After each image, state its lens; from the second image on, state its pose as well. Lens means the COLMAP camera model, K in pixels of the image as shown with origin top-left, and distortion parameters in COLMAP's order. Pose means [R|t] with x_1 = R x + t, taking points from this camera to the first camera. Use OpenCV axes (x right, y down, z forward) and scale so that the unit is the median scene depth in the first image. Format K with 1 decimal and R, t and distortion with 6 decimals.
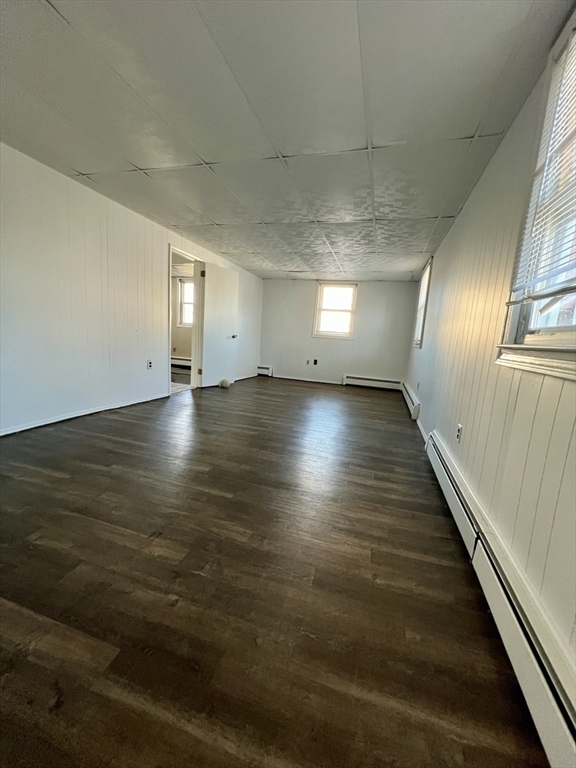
lens RADIAL K [[311.9, 0, 288.0], [0, 311.9, 384.0], [0, 0, 1]] dist [0.000445, 0.000022]
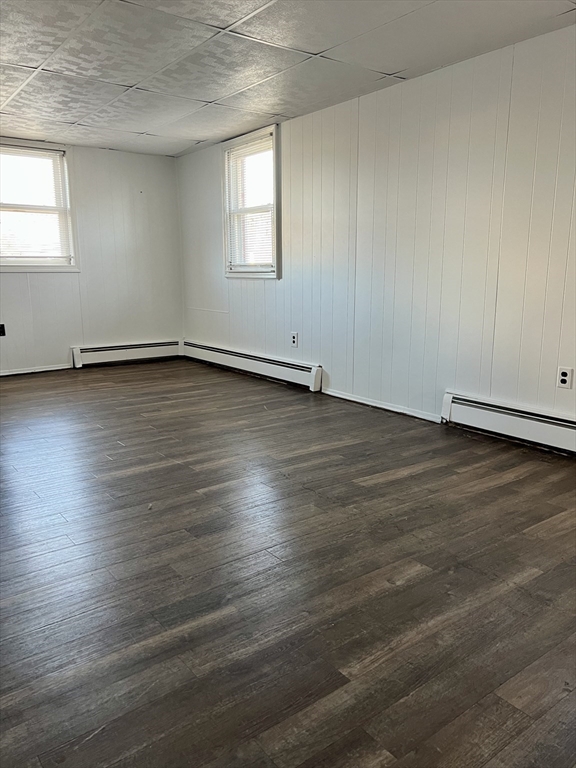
lens RADIAL K [[578.5, 0, 292.1], [0, 578.5, 388.6], [0, 0, 1]] dist [0.066144, -0.096607]
pose [[0.579136, -0.231745, 0.781598, -0.674517], [0.166389, 0.972164, 0.164960, -0.117286], [-0.798070, 0.034515, 0.601575, 0.401958]]
